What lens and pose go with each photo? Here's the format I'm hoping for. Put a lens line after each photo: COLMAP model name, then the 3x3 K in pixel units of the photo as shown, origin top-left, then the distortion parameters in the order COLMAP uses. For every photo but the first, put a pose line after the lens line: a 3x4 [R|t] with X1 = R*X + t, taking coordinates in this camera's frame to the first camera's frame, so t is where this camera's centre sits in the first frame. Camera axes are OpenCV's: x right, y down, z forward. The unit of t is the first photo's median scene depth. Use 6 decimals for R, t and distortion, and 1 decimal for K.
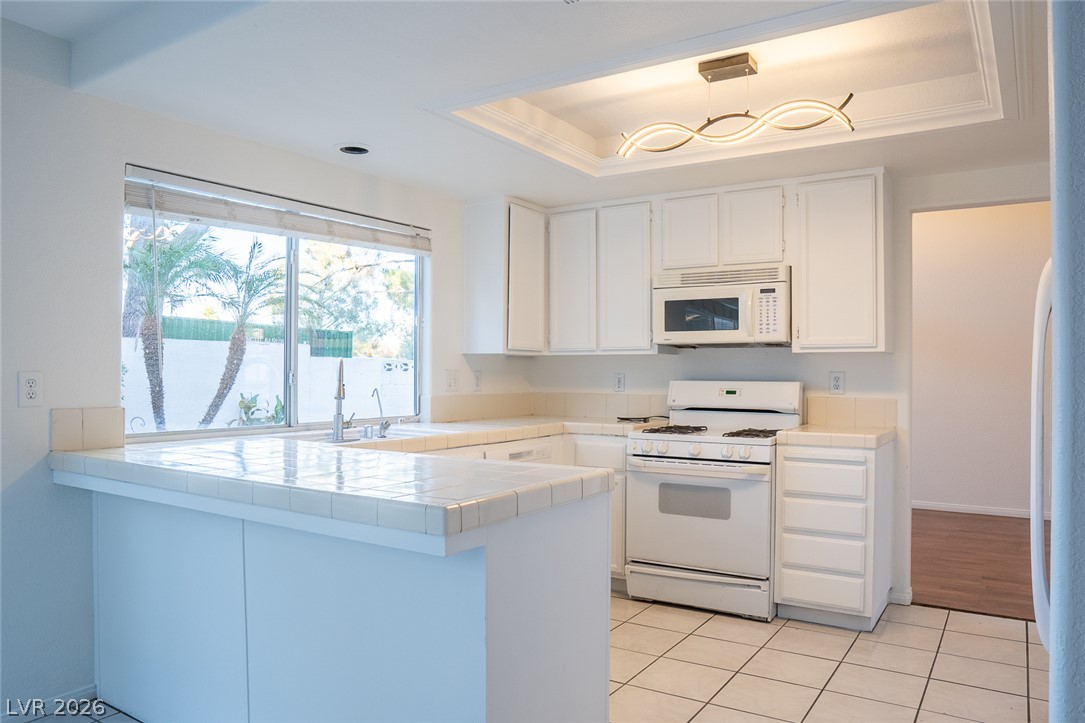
lens RADIAL K [[766.6, 0, 532.6], [0, 766.6, 365.3], [0, 0, 1]] dist [-0.124657, 0.087963]
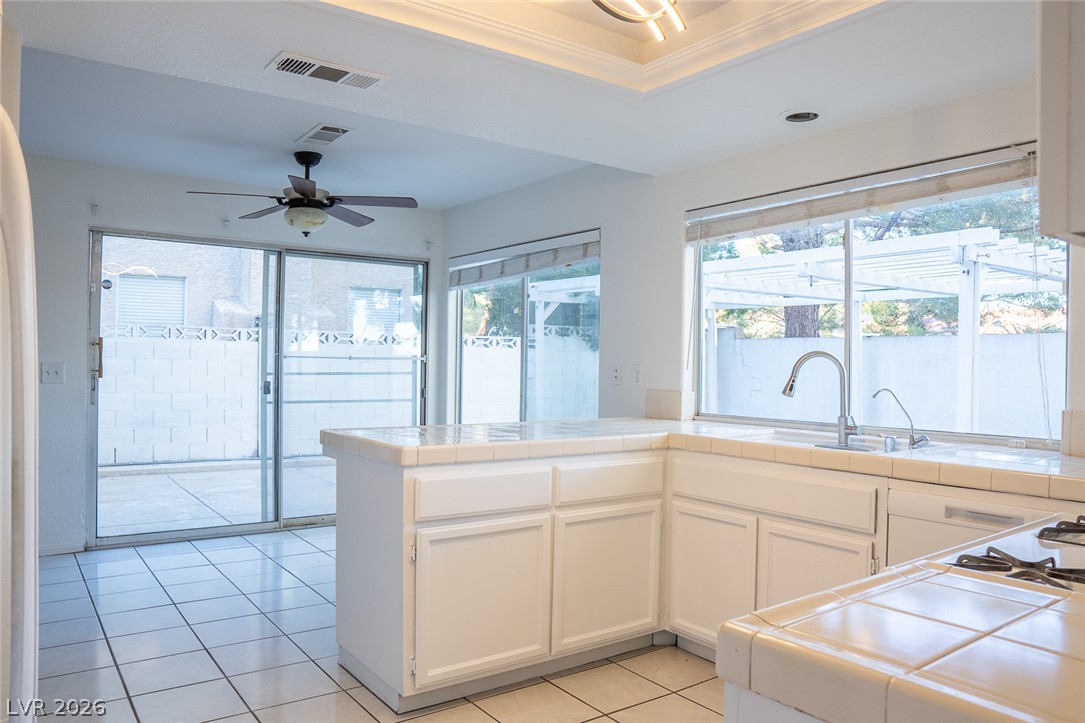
lens RADIAL K [[766.6, 0, 532.6], [0, 766.6, 365.3], [0, 0, 1]] dist [-0.124657, 0.087963]
pose [[-0.358156, -0.001496, -0.933661, 0.677382], [-0.003894, 0.999992, -0.000109, 0.007814], [0.933654, 0.003597, -0.358159, 0.992397]]
